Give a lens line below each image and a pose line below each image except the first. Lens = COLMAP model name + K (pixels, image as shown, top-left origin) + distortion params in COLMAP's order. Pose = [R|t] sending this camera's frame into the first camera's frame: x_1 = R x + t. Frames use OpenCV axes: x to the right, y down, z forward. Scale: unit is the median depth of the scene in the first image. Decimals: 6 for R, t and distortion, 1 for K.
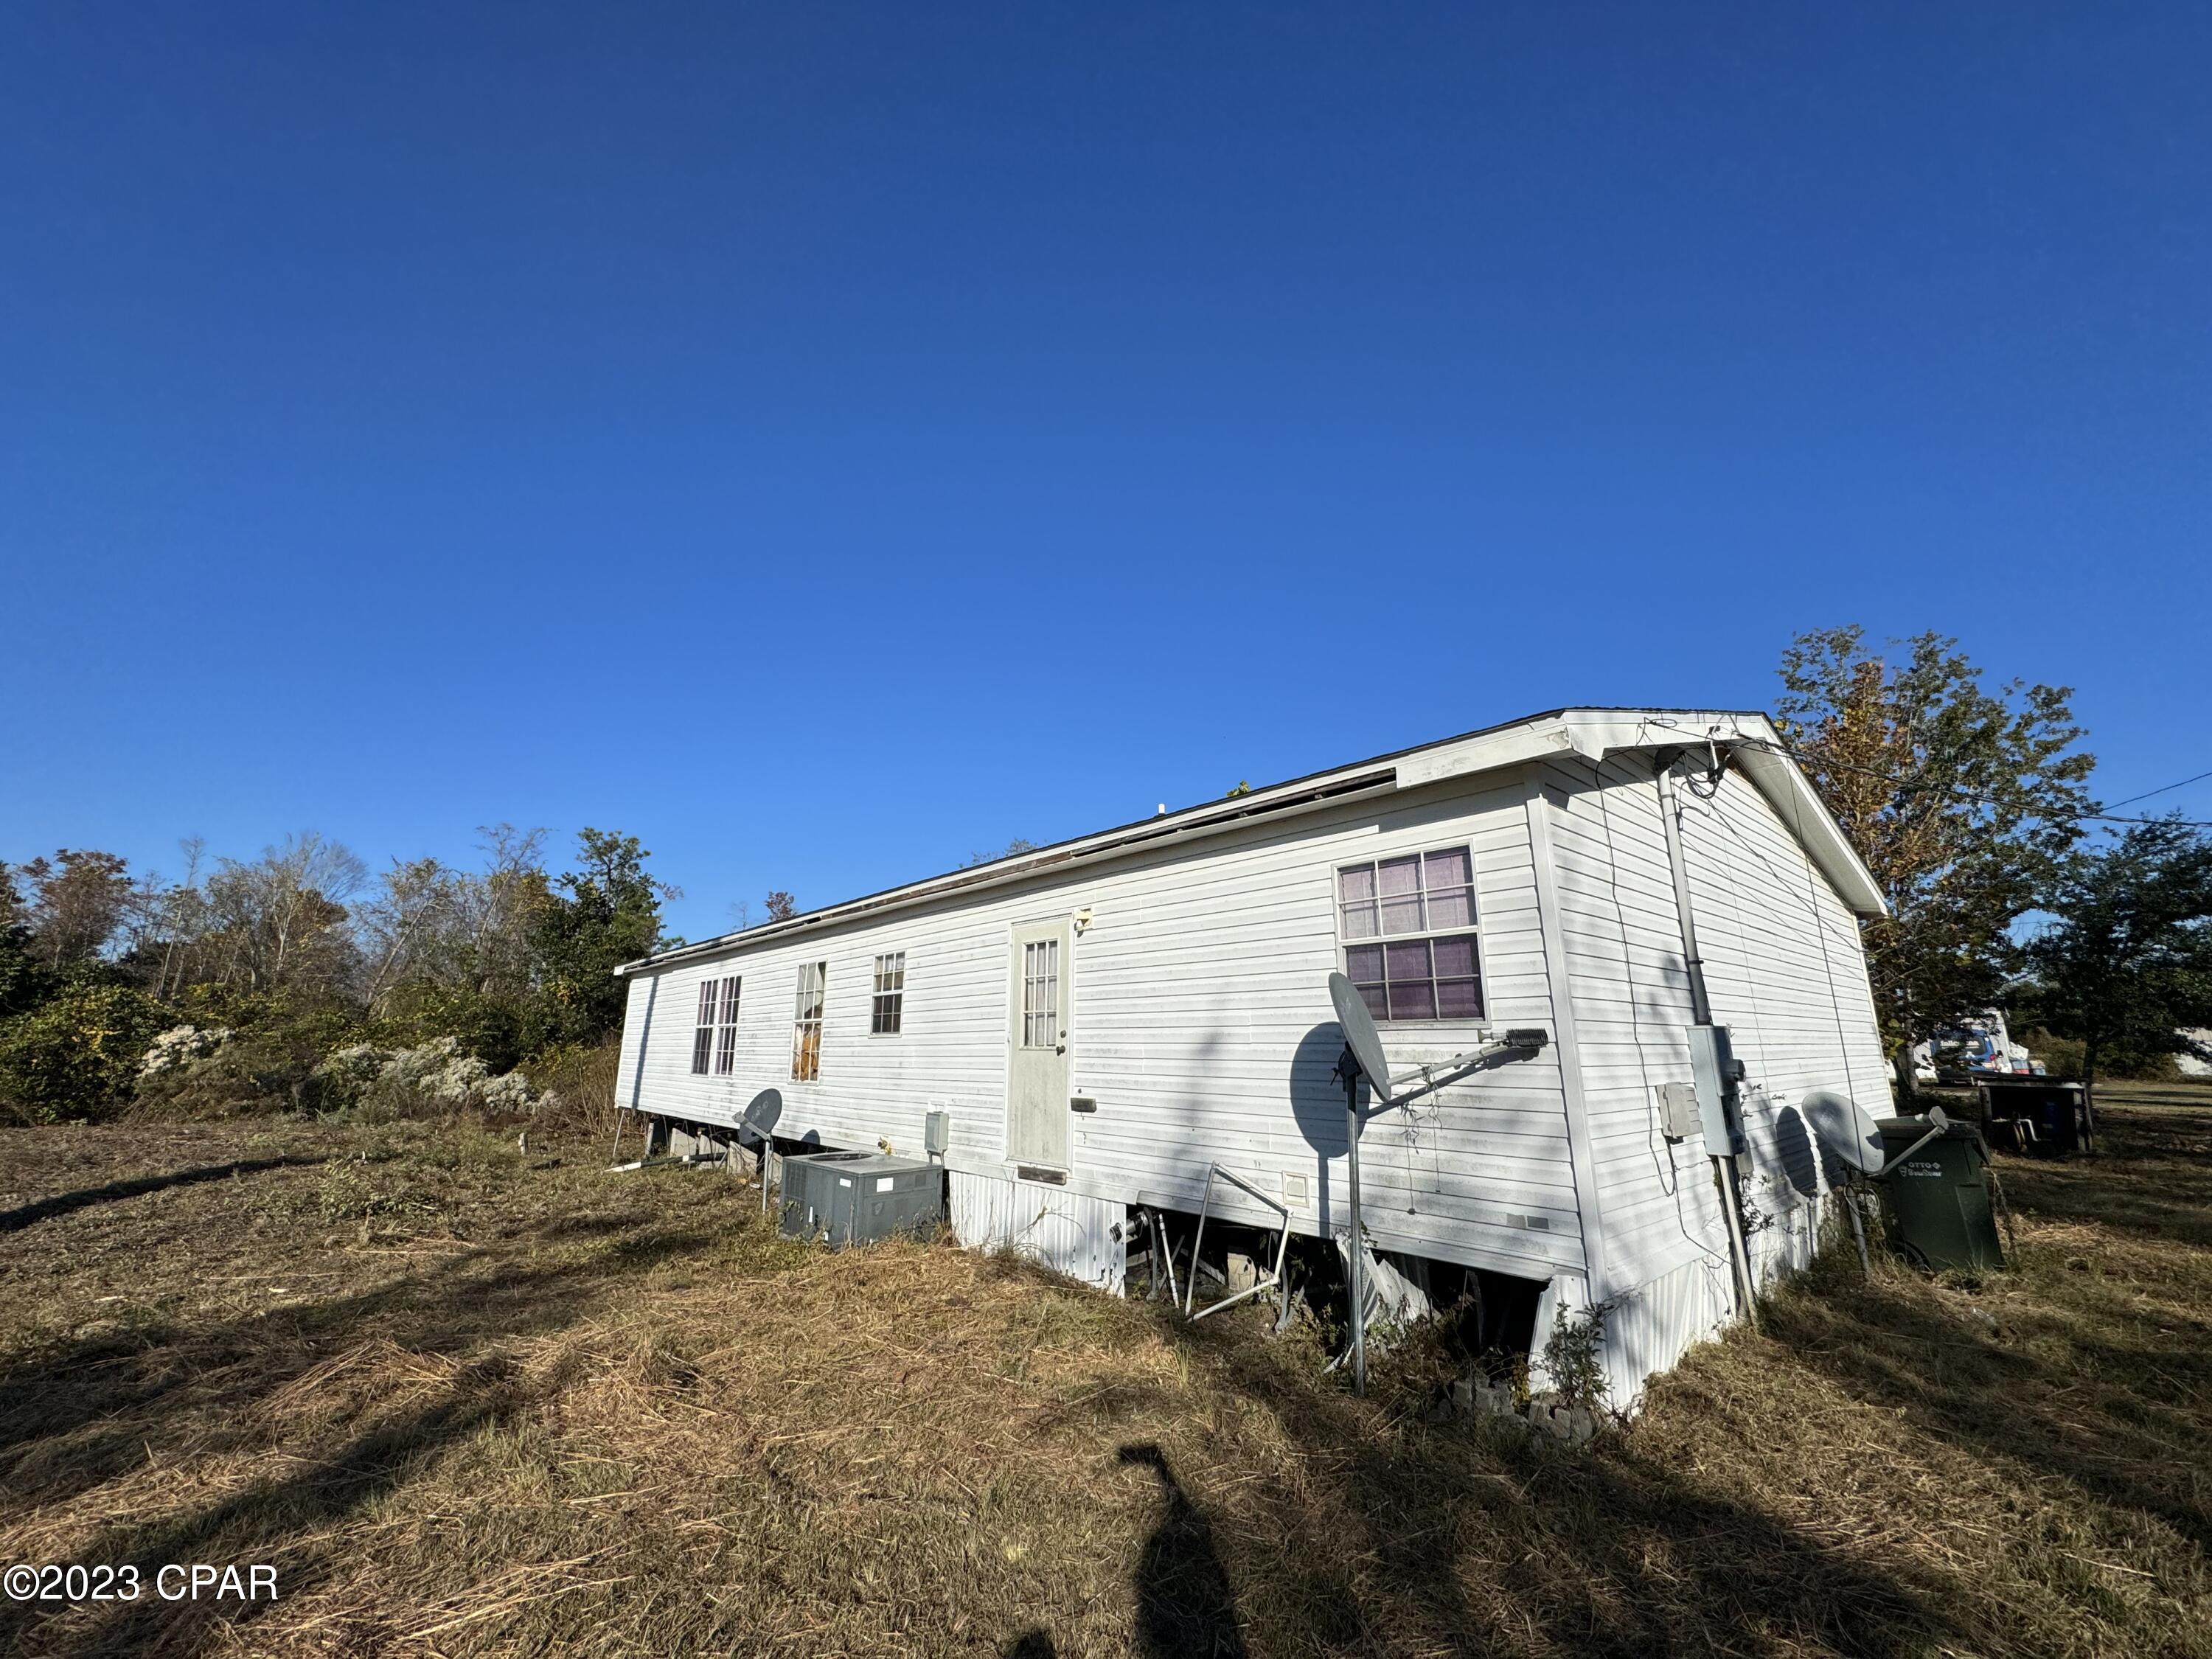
lens RADIAL K [[883.3, 0, 1098.9], [0, 883.3, 826.6], [0, 0, 1]] dist [-0.001976, 0.000764]
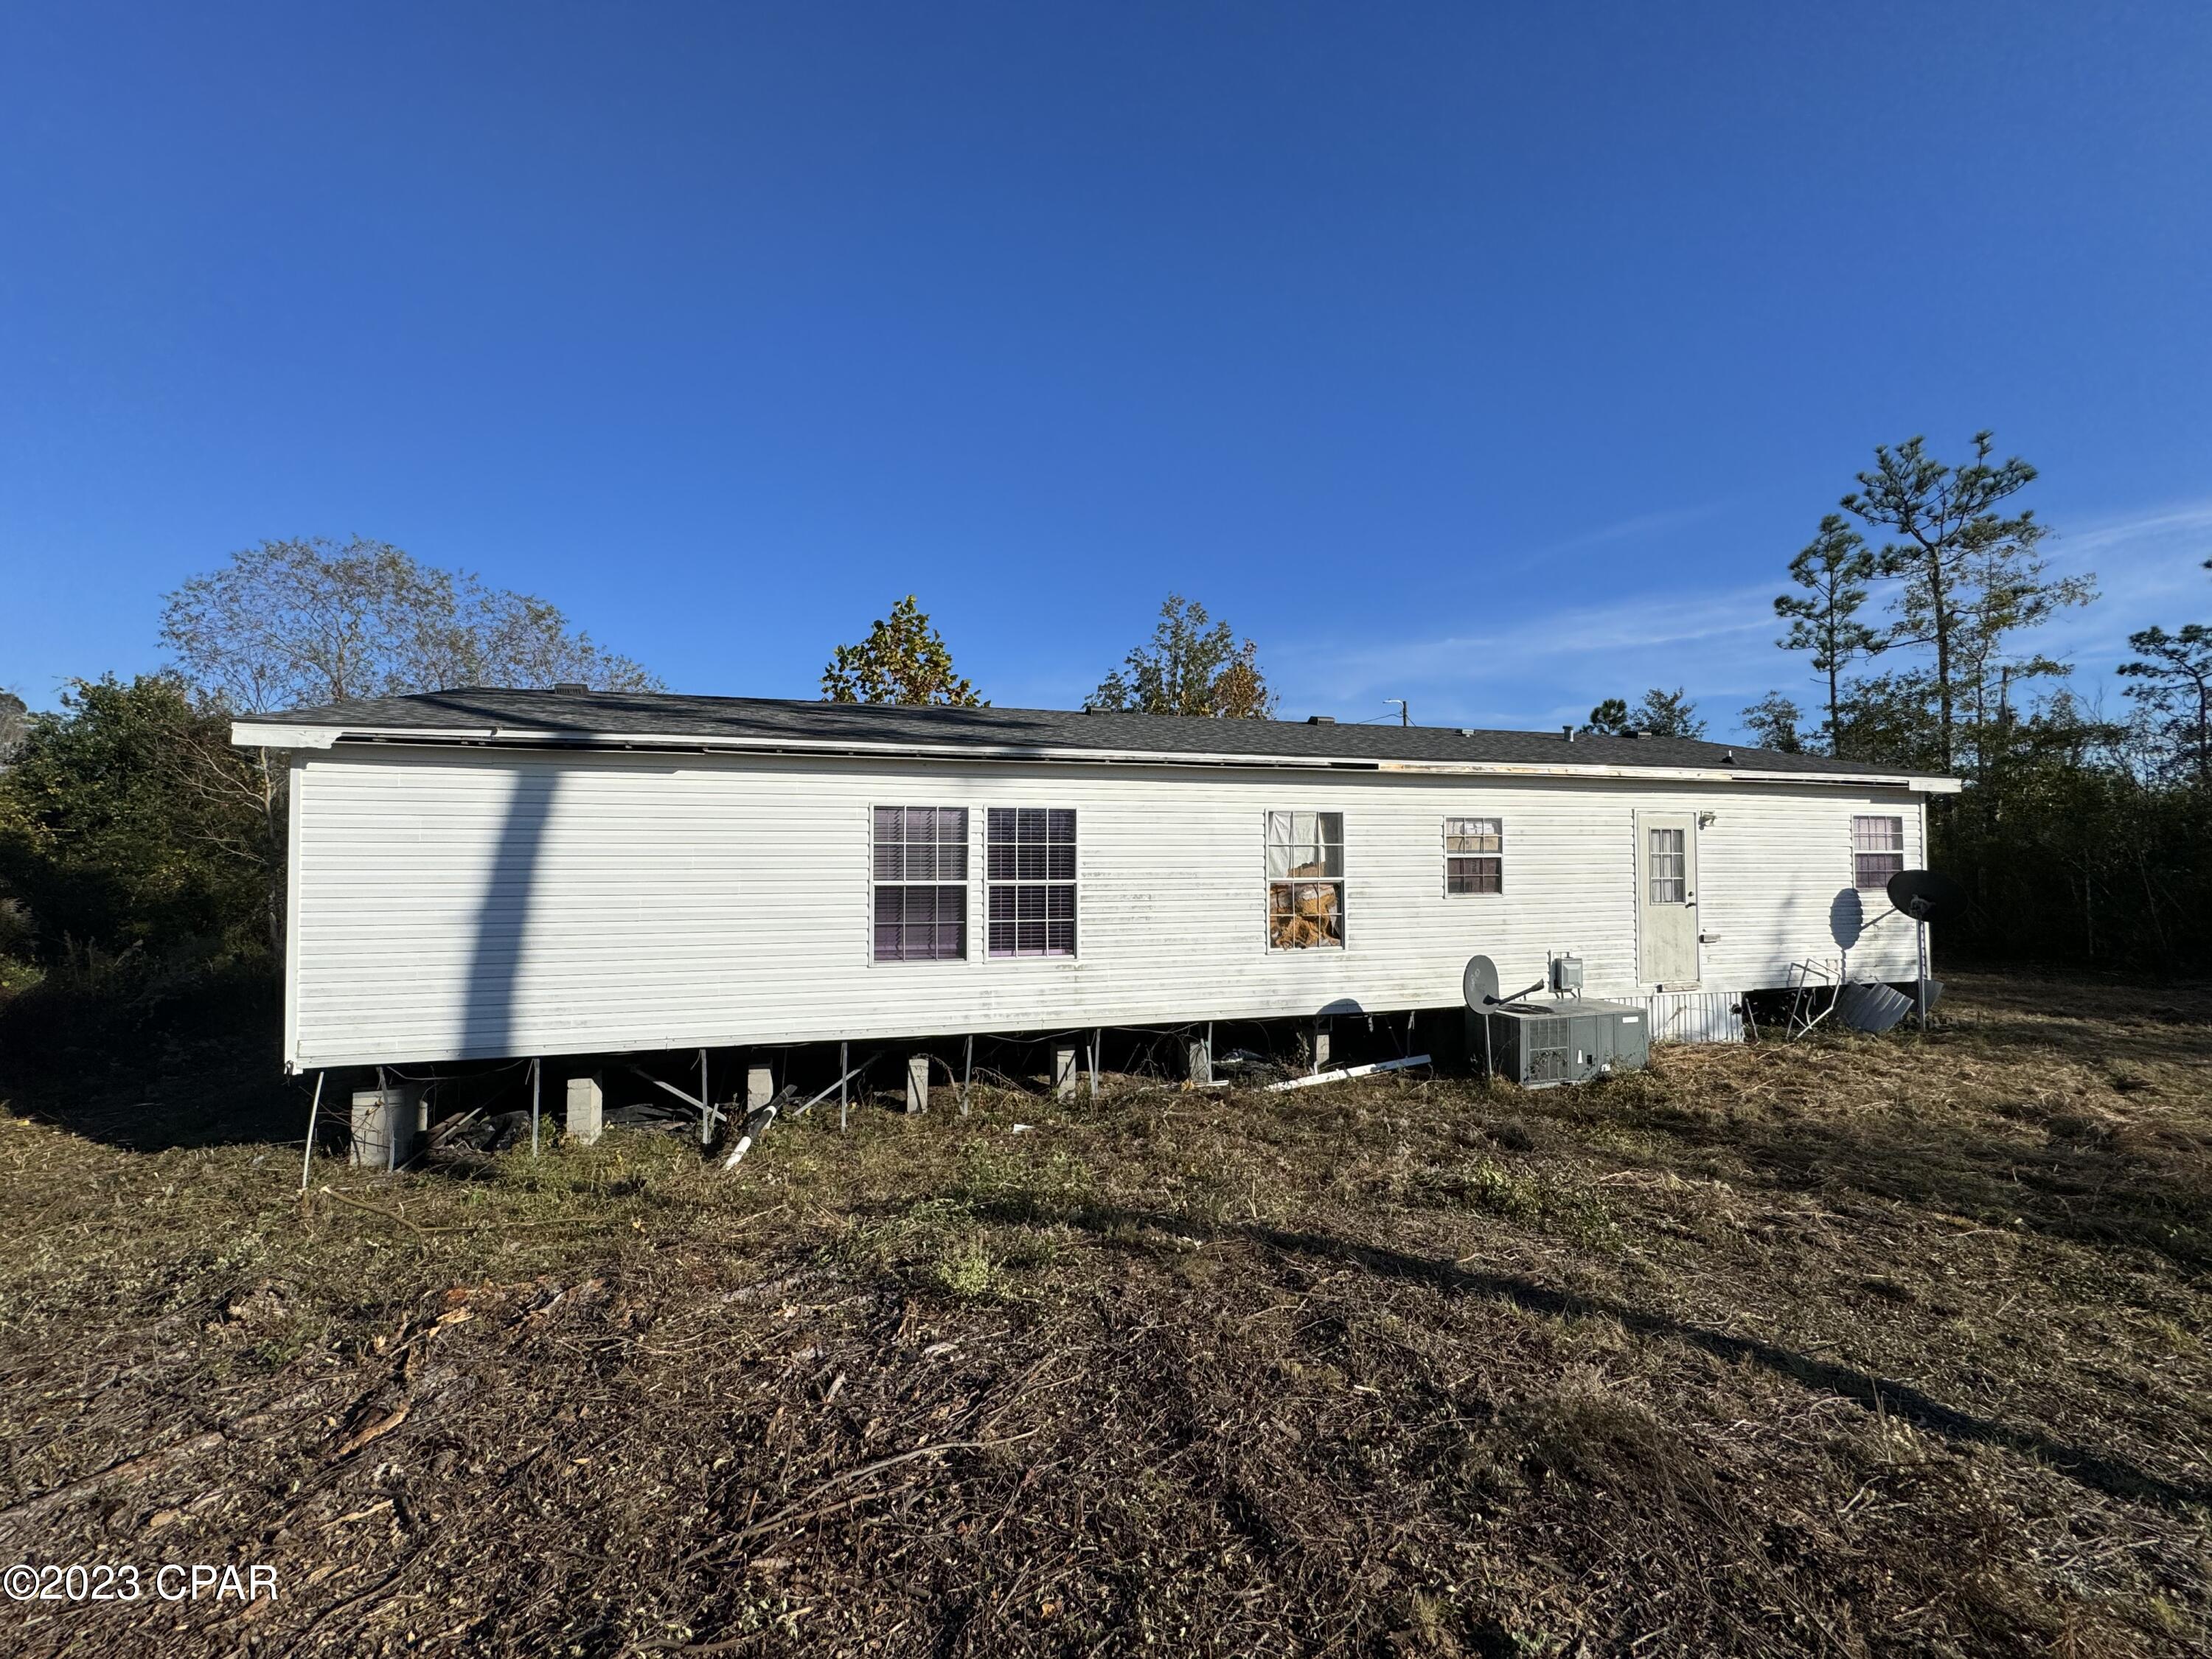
lens RADIAL K [[883.3, 0, 1103.1], [0, 883.3, 834.0], [0, 0, 1]] dist [-0.001976, 0.000764]
pose [[0.425826, 0.000541, 0.904805, -1.860085], [-0.228940, 0.967523, 0.107168, 0.212666], [-0.875362, -0.252781, 0.412121, 1.330007]]
